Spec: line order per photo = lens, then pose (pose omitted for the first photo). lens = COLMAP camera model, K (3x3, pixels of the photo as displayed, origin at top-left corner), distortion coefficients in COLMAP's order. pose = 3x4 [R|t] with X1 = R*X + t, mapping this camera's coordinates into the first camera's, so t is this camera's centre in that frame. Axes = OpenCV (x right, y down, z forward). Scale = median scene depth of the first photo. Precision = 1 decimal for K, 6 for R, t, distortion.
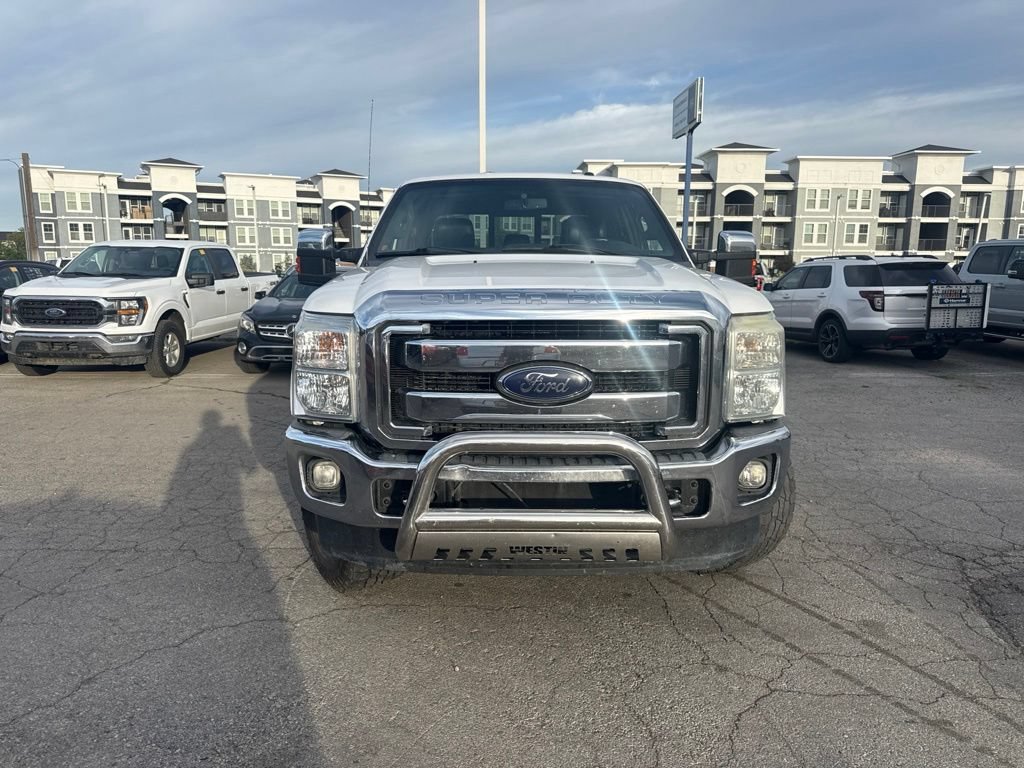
lens RADIAL K [[727.8, 0, 510.8], [0, 727.8, 390.6], [0, 0, 1]] dist [0.006106, -0.005696]
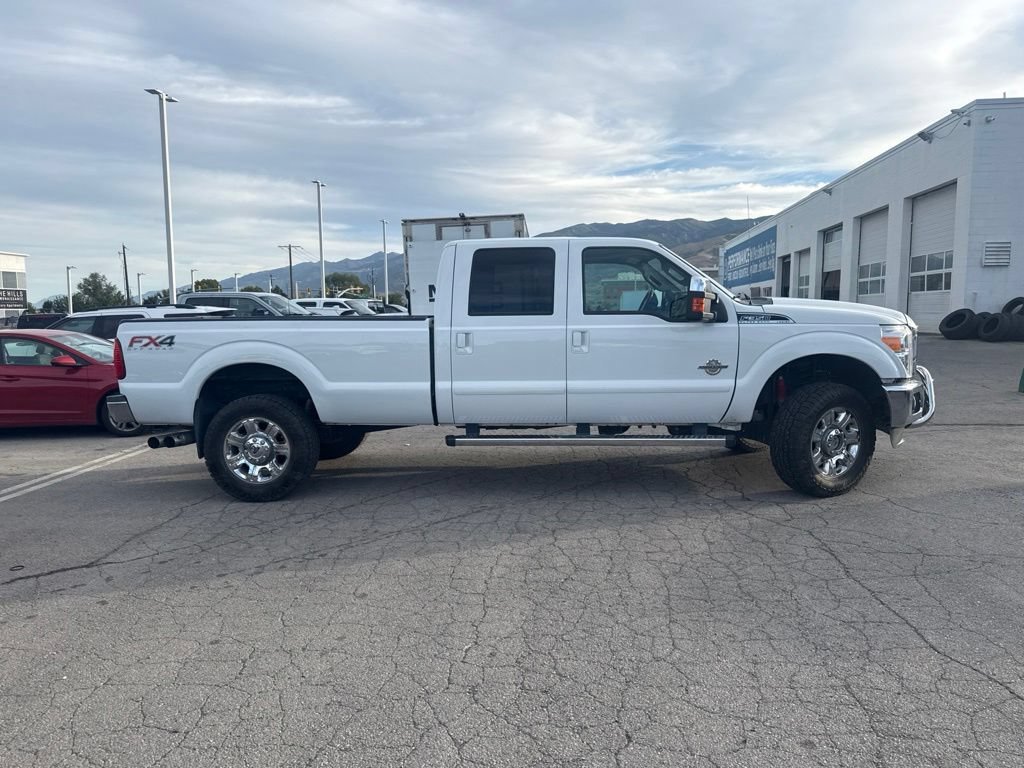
lens RADIAL K [[727.8, 0, 510.8], [0, 727.8, 390.6], [0, 0, 1]] dist [0.006106, -0.005696]
pose [[0.091977, -0.108022, 0.989885, -1.812400], [0.181091, 0.979336, 0.090044, -0.233306], [-0.979156, 0.170977, 0.109638, 1.420692]]
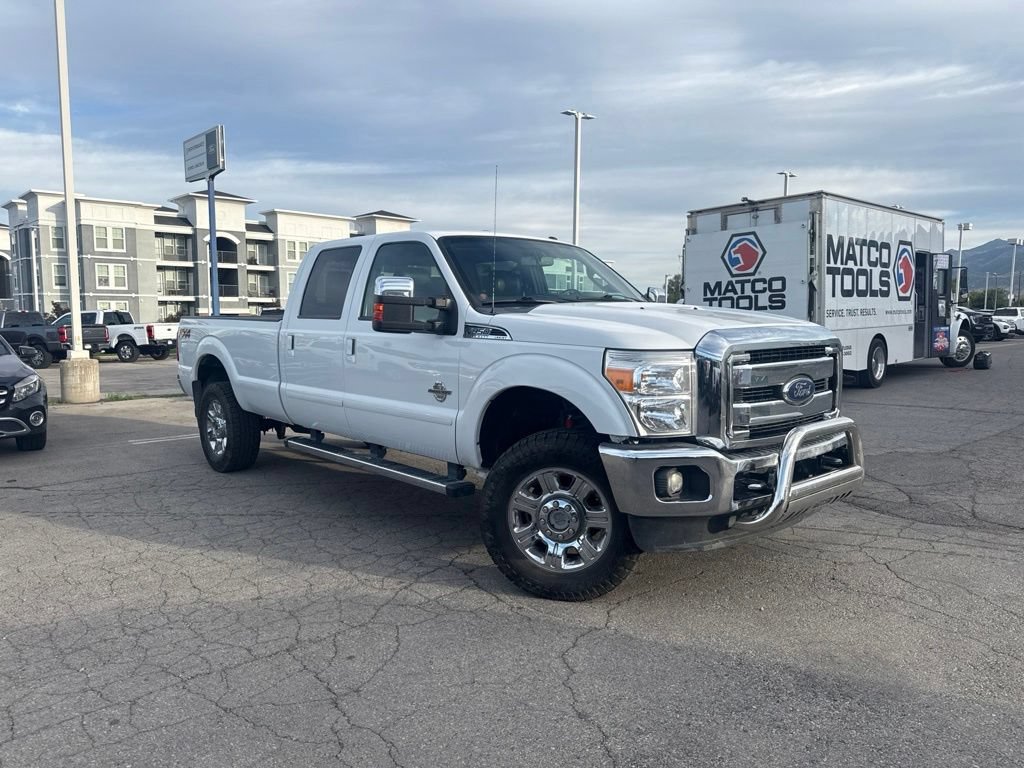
lens RADIAL K [[728.5, 0, 513.9], [0, 728.5, 386.2], [0, 0, 1]] dist [0.004647, -0.003309]
pose [[0.747166, -0.067723, 0.661179, -0.951754], [0.113212, 0.993225, -0.026202, -0.031882], [-0.654925, 0.094430, 0.749771, 0.186915]]
